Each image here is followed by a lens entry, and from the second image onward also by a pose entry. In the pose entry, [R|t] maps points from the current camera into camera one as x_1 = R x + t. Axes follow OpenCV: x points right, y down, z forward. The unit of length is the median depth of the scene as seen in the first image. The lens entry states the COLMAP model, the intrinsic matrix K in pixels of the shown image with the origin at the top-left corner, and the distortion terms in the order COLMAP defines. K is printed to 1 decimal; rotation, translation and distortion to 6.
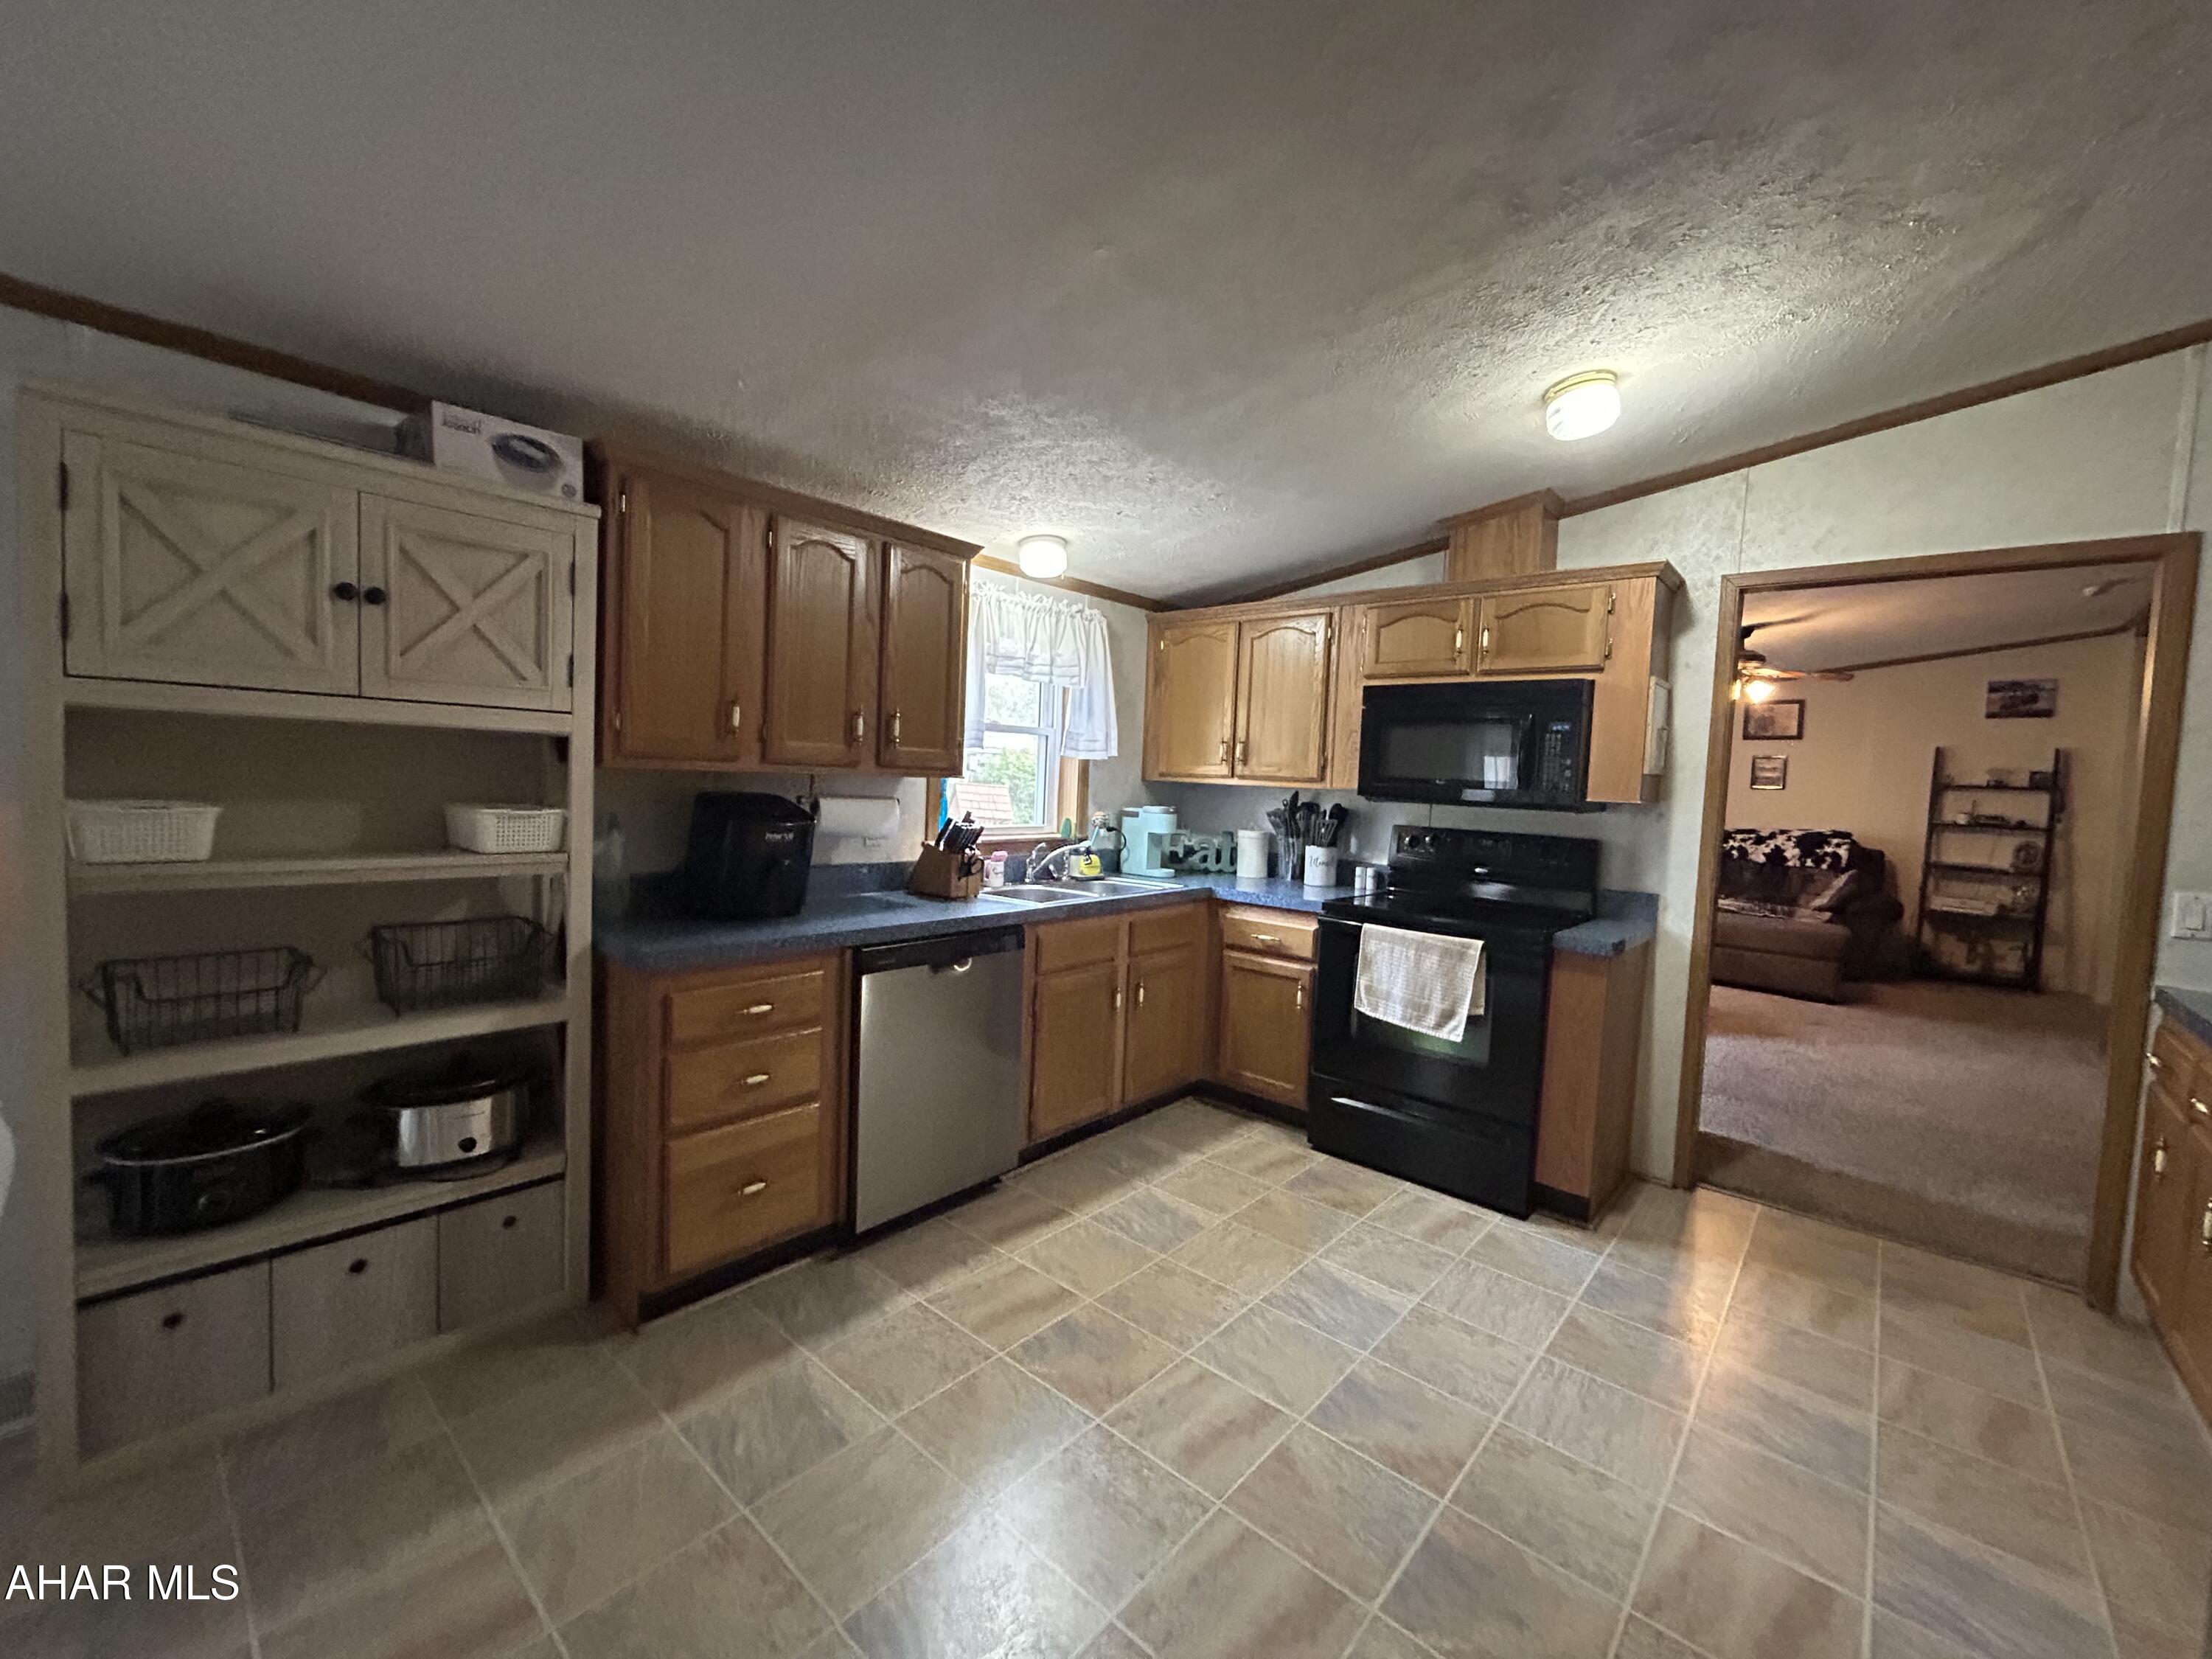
lens RADIAL K [[897.4, 0, 1105.5], [0, 897.4, 825.4], [0, 0, 1]] dist [0.001953, 0.000227]
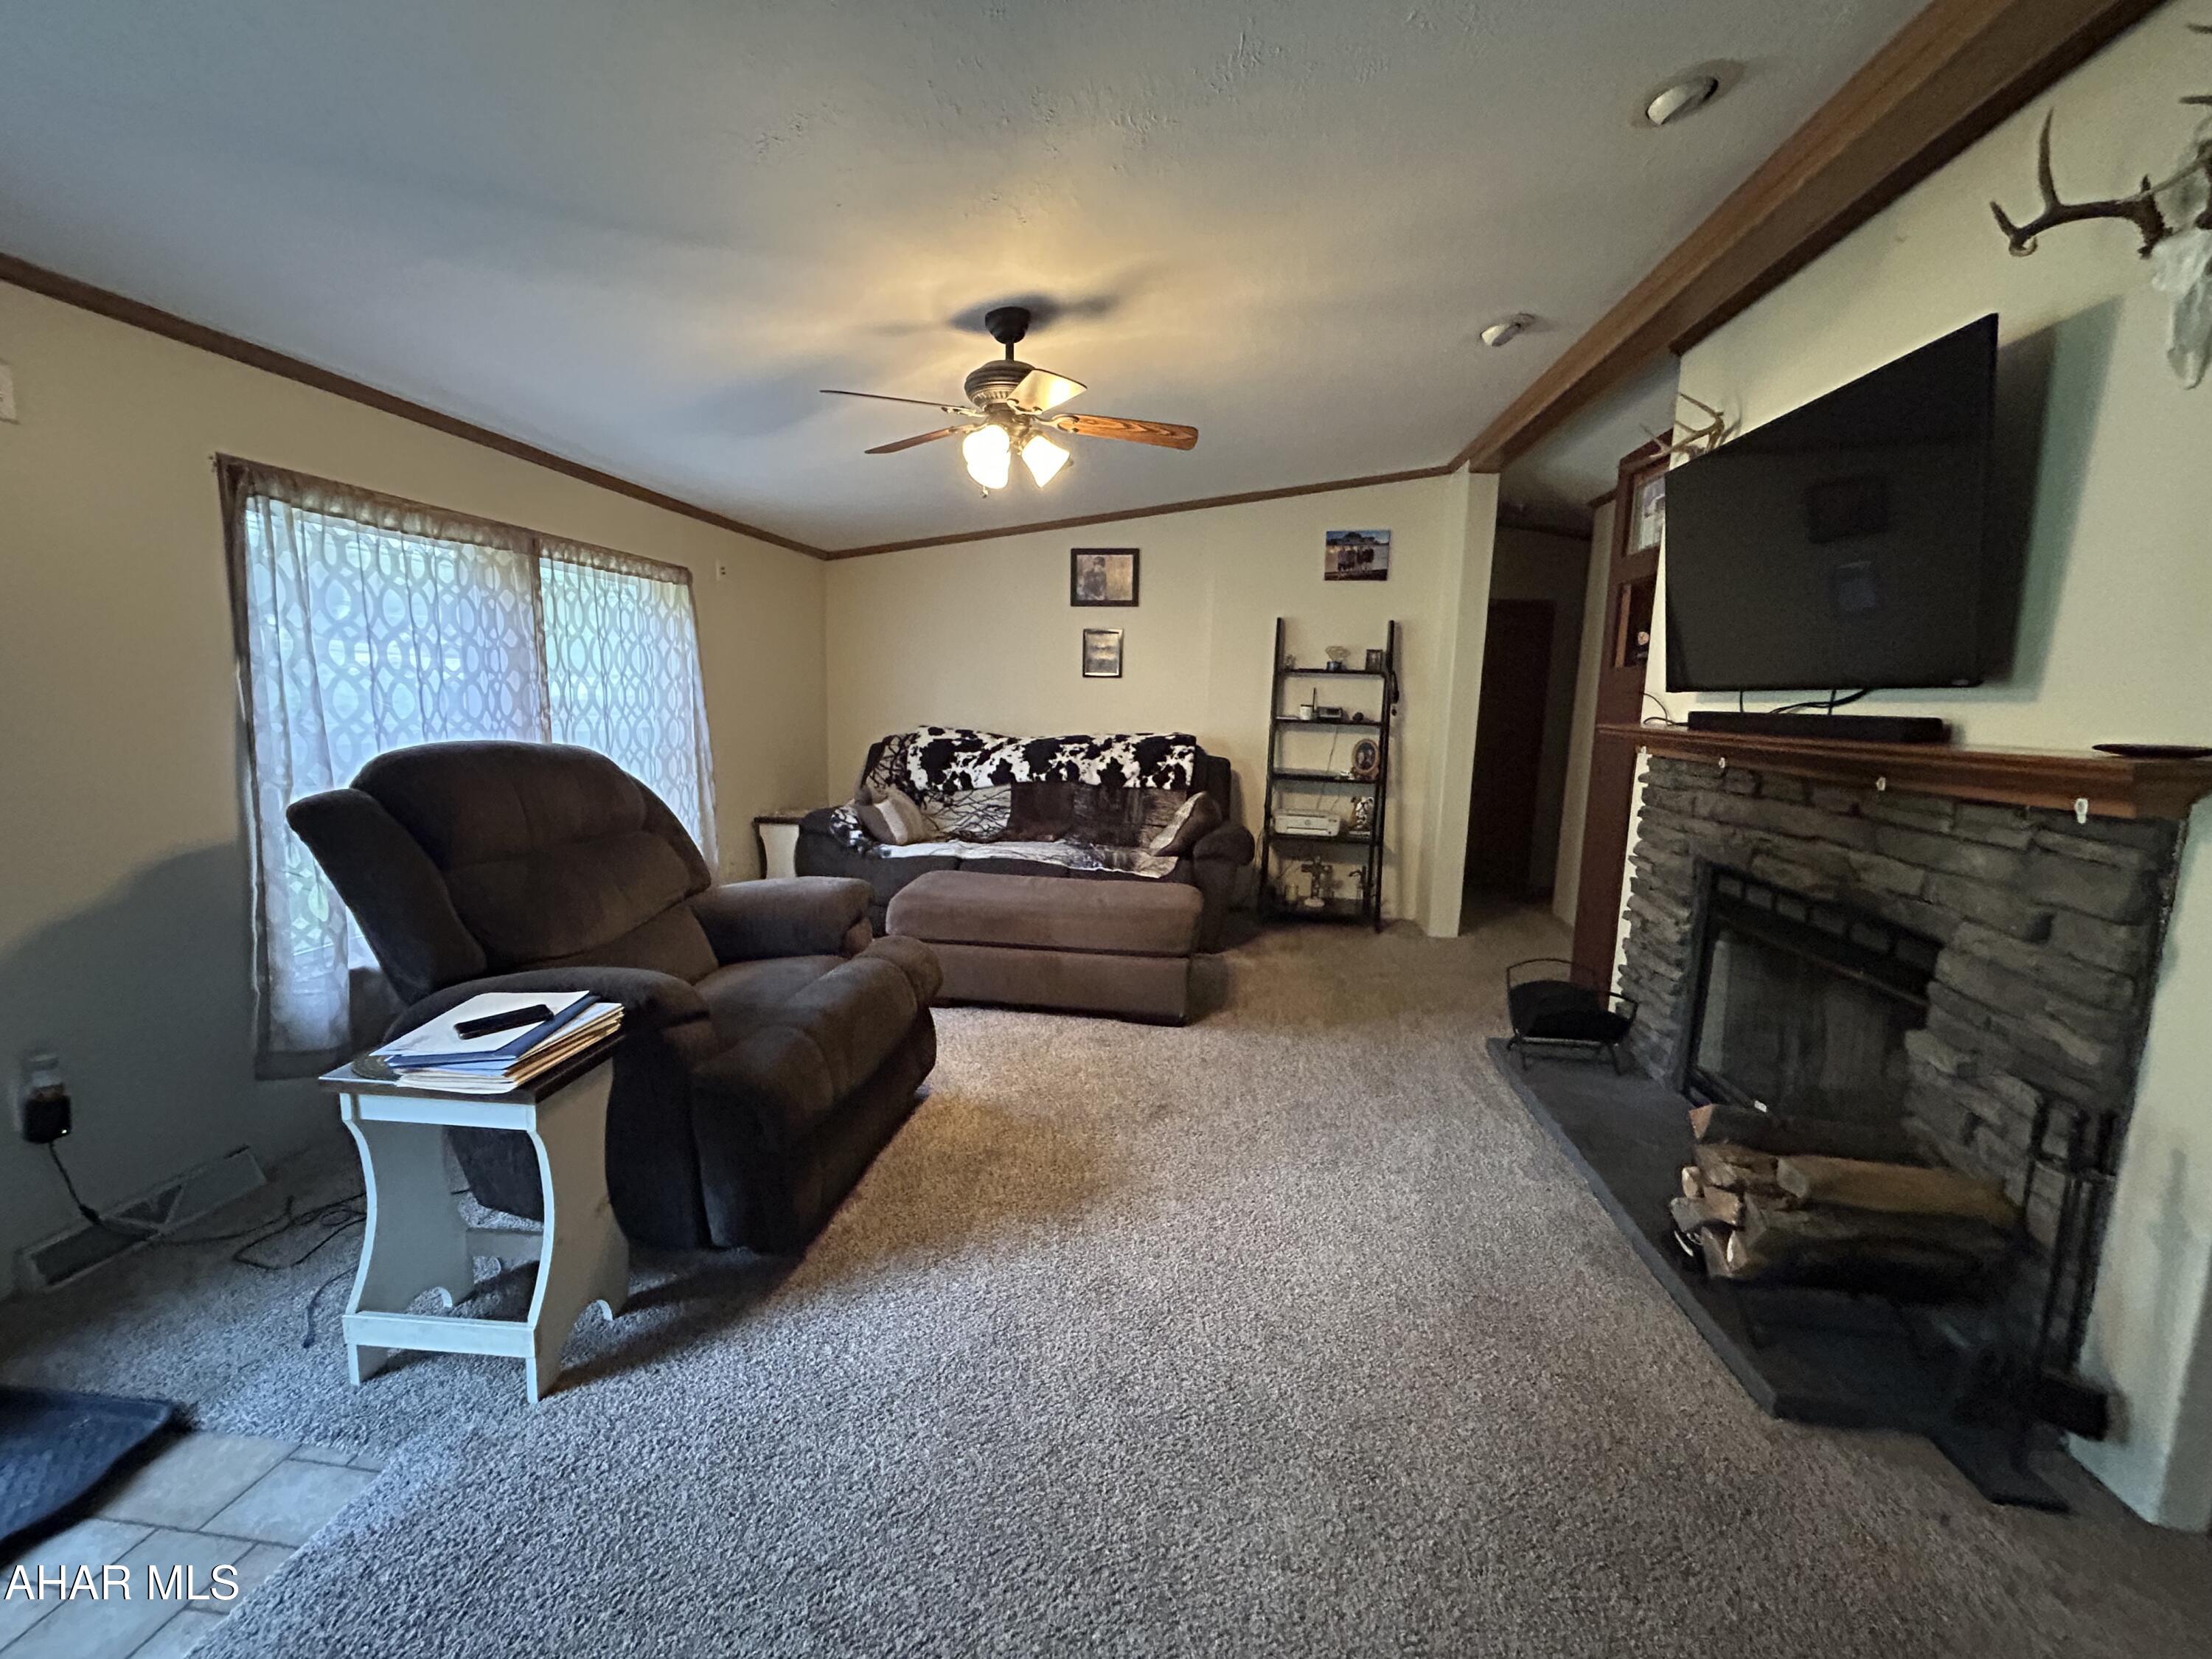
lens RADIAL K [[897.4, 0, 1117.7], [0, 897.4, 827.4], [0, 0, 1]] dist [0.001953, 0.000227]
pose [[0.814396, -0.103419, 0.571019, 0.371571], [0.038199, 0.991411, 0.125078, -0.012310], [-0.579050, -0.080051, 0.811352, 0.459463]]
